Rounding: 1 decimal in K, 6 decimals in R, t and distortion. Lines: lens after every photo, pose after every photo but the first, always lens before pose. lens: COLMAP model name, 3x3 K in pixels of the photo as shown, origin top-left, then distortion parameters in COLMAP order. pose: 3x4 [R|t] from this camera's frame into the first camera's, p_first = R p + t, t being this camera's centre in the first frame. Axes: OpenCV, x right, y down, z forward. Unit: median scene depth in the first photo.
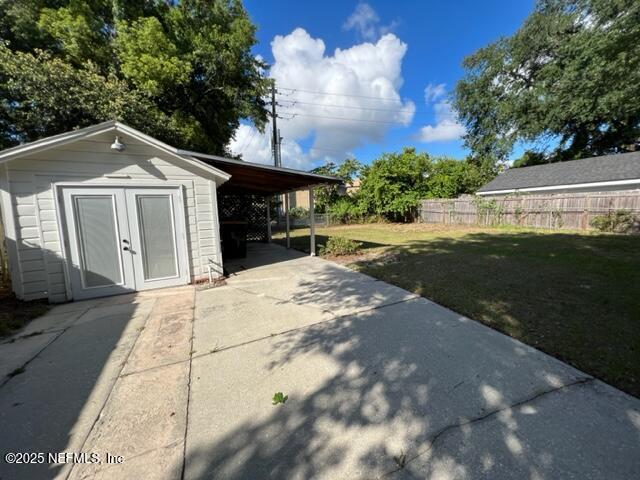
lens RADIAL K [[254.6, 0, 319.4], [0, 254.6, 245.9], [0, 0, 1]] dist [-0.000691, 0.000082]
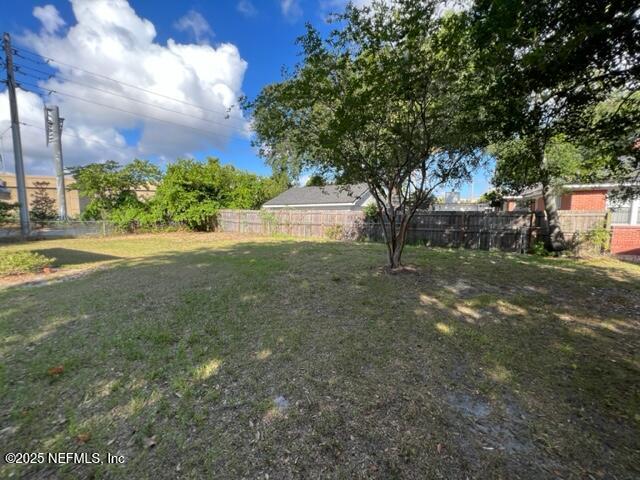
lens RADIAL K [[256.5, 0, 319.2], [0, 256.5, 238.4], [0, 0, 1]] dist [-0.002021, 0.000060]
pose [[0.848184, -0.010765, 0.529592, 0.179711], [0.042953, 0.997899, -0.048508, 0.000820], [-0.527957, 0.063891, 0.846864, -0.065323]]
